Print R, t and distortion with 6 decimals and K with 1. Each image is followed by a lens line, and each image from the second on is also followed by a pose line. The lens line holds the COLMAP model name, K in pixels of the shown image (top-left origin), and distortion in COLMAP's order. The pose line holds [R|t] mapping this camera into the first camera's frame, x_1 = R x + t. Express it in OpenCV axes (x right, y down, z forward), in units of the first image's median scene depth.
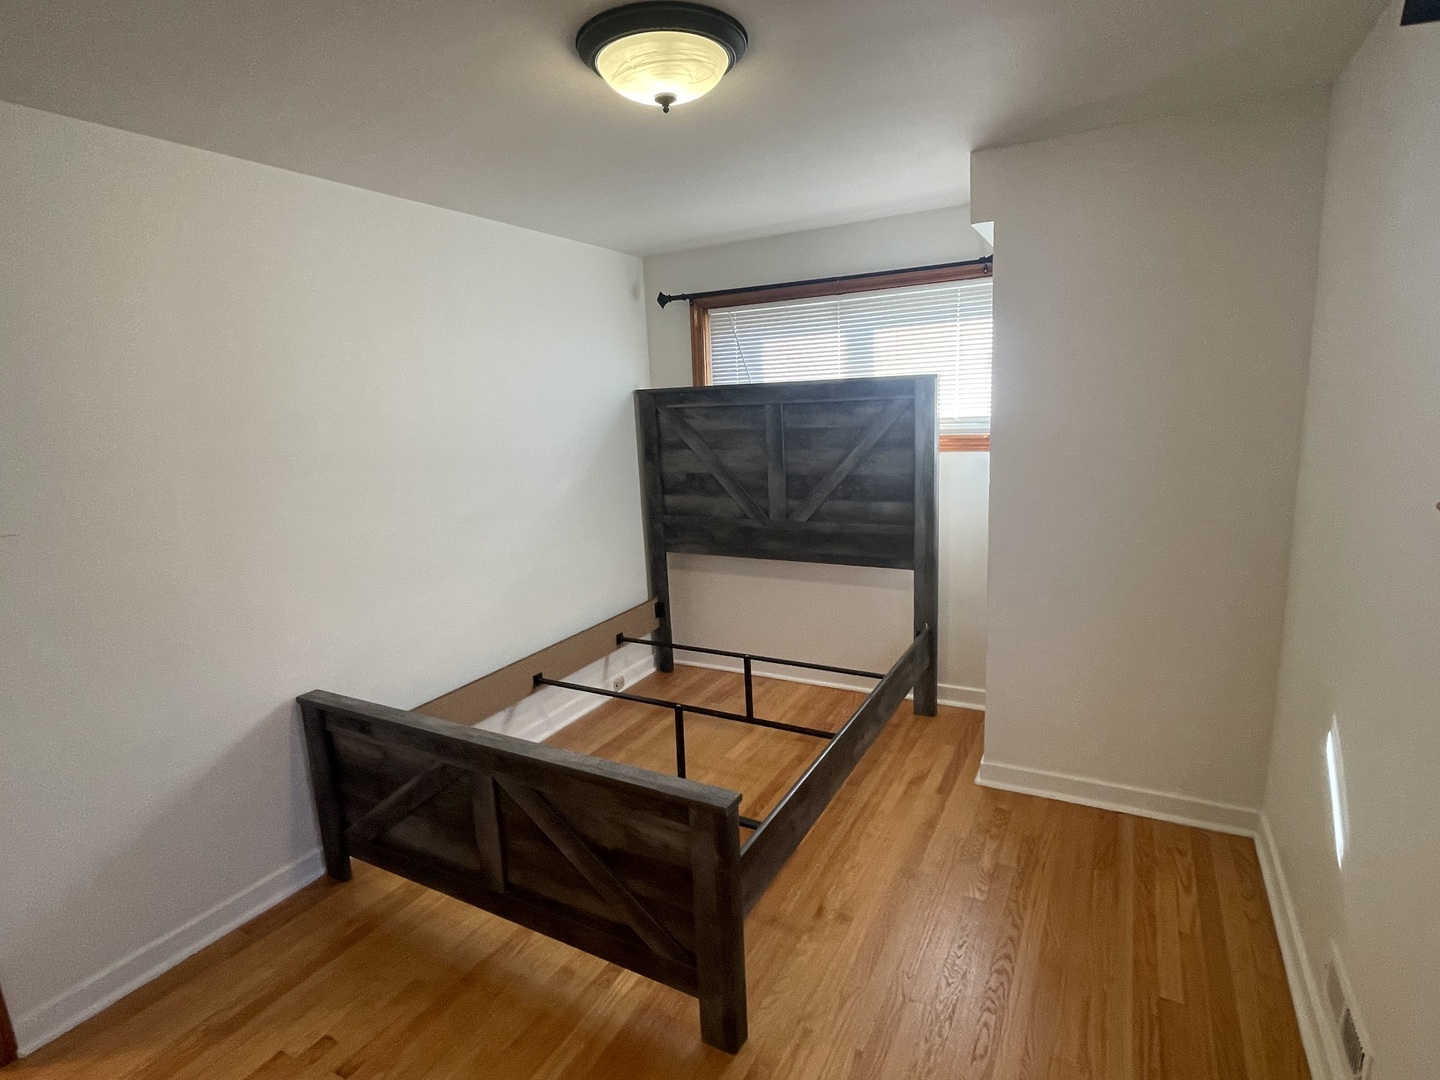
lens RADIAL K [[738.3, 0, 717.0], [0, 738.3, 540.2], [0, 0, 1]] dist [0.000422, -0.001588]
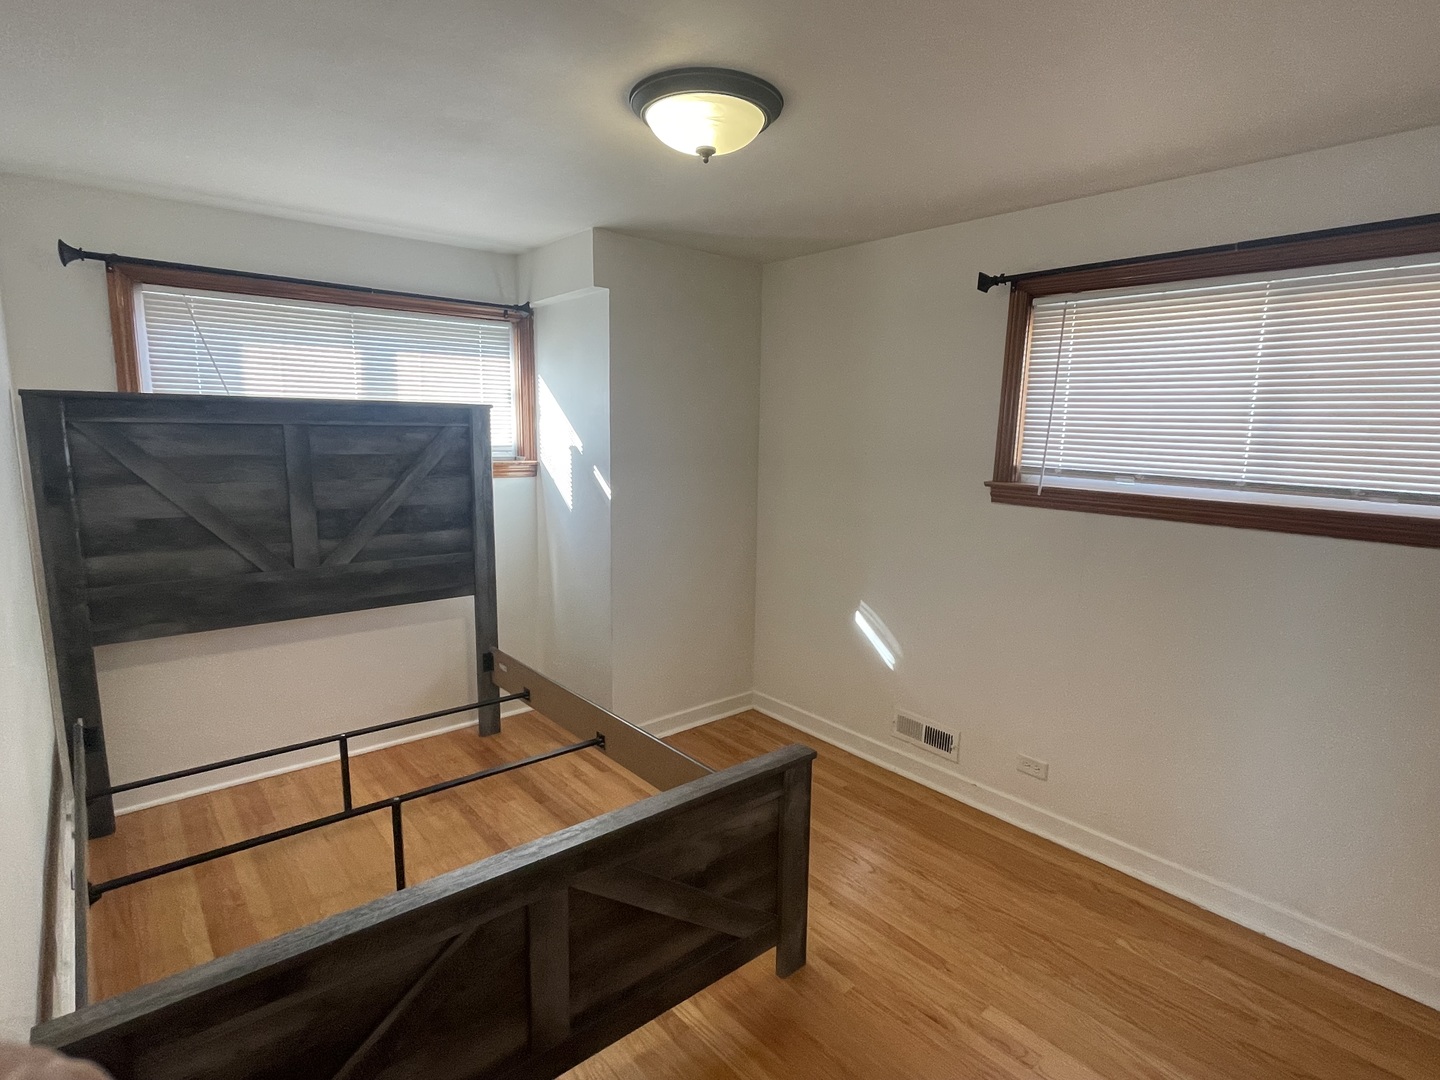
lens RADIAL K [[738.3, 0, 720.9], [0, 738.3, 541.6], [0, 0, 1]] dist [0.000422, -0.001588]
pose [[0.357824, -0.095554, 0.928887, -0.527892], [0.142419, 0.988697, 0.046844, -0.030101], [-0.922865, 0.115529, 0.367388, 0.295373]]
